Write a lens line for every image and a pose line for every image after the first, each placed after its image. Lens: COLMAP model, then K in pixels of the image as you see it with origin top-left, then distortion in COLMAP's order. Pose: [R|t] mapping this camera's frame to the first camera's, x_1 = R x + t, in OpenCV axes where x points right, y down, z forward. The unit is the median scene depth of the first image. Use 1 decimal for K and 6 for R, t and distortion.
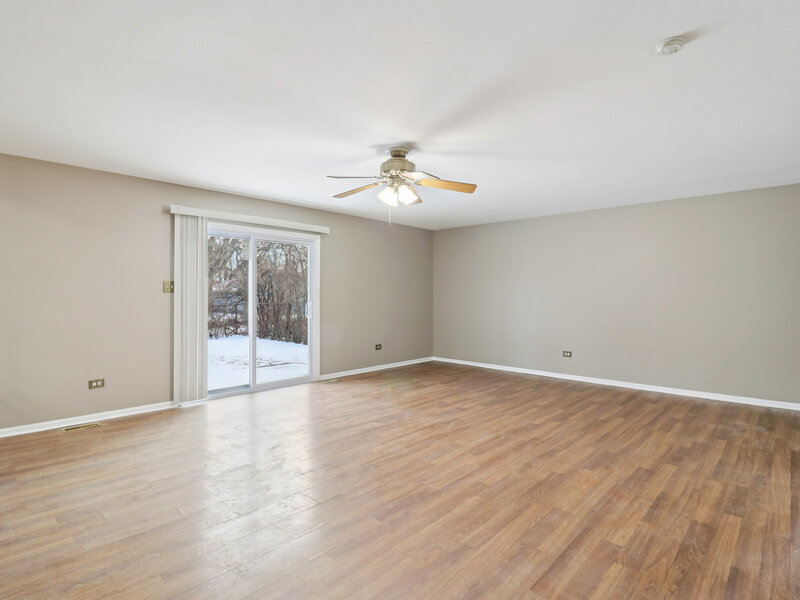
lens RADIAL K [[419.0, 0, 397.1], [0, 419.0, 295.3], [0, 0, 1]] dist [-0.006229, -0.007920]
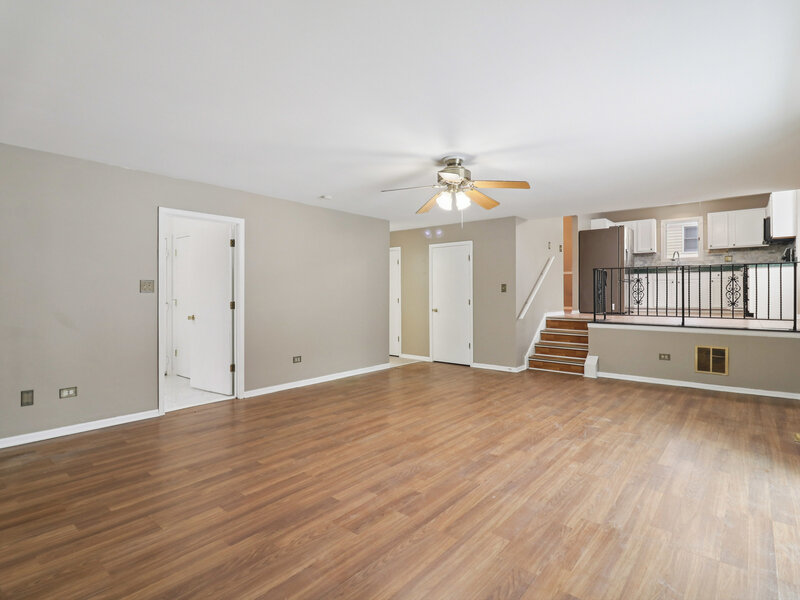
lens RADIAL K [[419.0, 0, 397.5], [0, 419.0, 294.6], [0, 0, 1]] dist [-0.006229, -0.007920]
pose [[-0.998268, -0.000333, -0.058833, 0.217447], [-0.000790, 0.999970, 0.007745, -0.005406], [0.058829, 0.007778, -0.998238, 2.132867]]
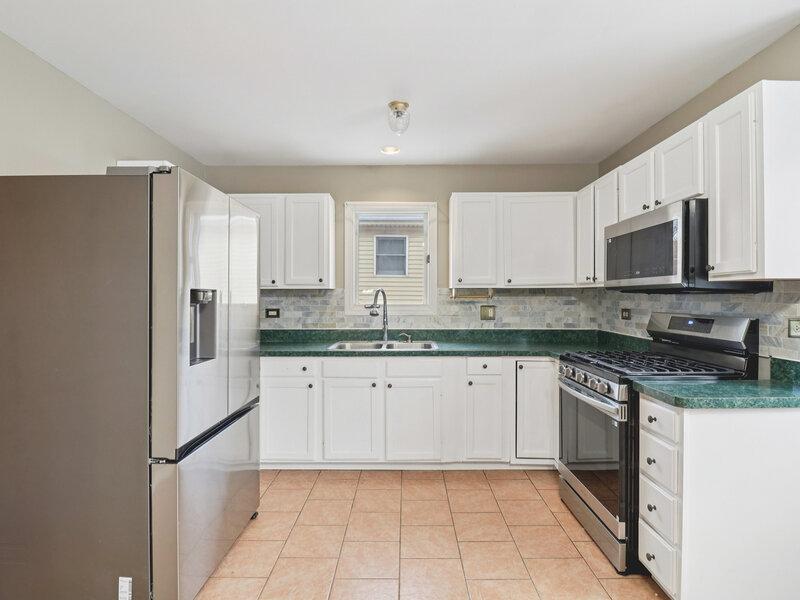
lens RADIAL K [[419.0, 0, 404.0], [0, 419.0, 298.8], [0, 0, 1]] dist [-0.006229, -0.007920]
pose [[-0.727624, -0.001225, -0.685975, -1.125937], [-0.002131, 0.999998, 0.000474, -0.248057], [0.685973, 0.001807, -0.727625, 0.269301]]
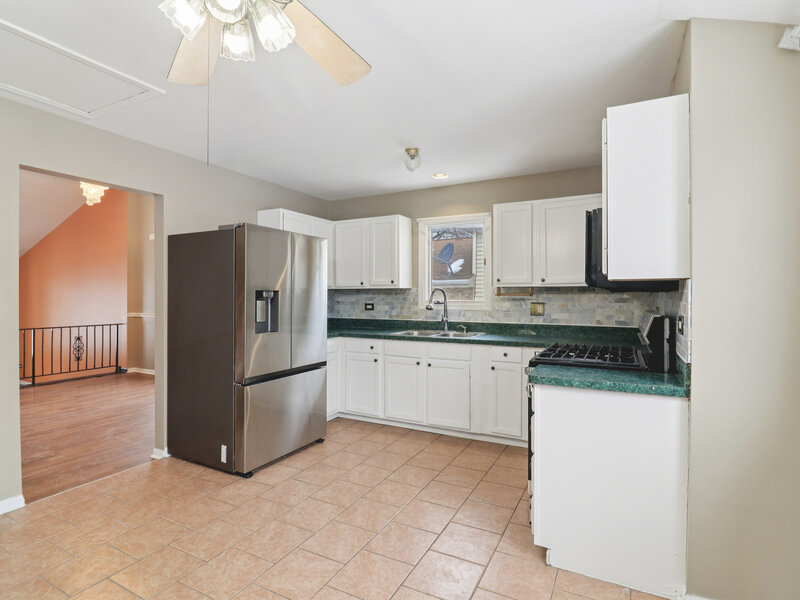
lens RADIAL K [[419.0, 0, 403.9], [0, 419.0, 295.5], [0, 0, 1]] dist [-0.006229, -0.007920]
pose [[-0.960847, -0.003484, -0.277058, -1.334789], [-0.003880, 0.999992, 0.000881, -0.250027], [0.277053, 0.001921, -0.960853, 0.660441]]
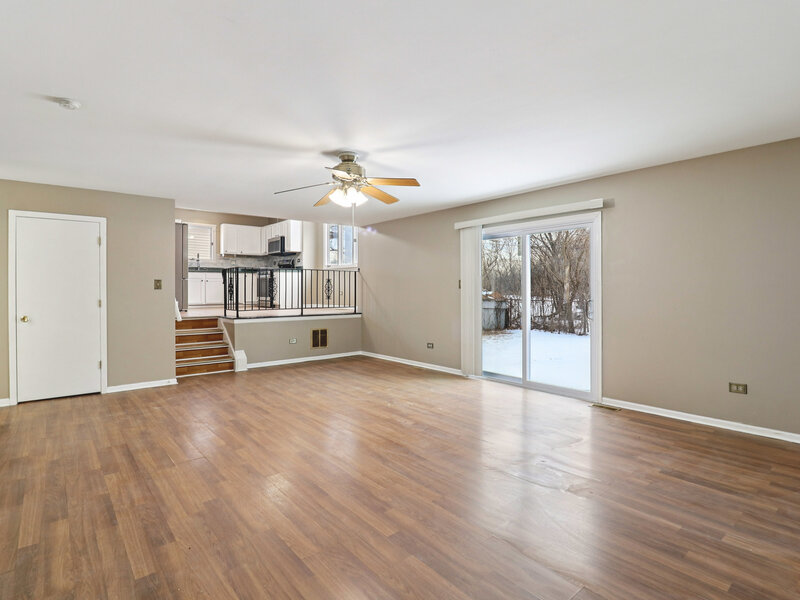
lens RADIAL K [[419.0, 0, 396.2], [0, 419.0, 293.2], [0, 0, 1]] dist [-0.006229, -0.007920]
pose [[-0.117347, 0.007723, -0.993061, 1.086945], [-0.001790, 0.999966, 0.007988, -0.002374], [0.993089, 0.002715, -0.117330, 1.288362]]
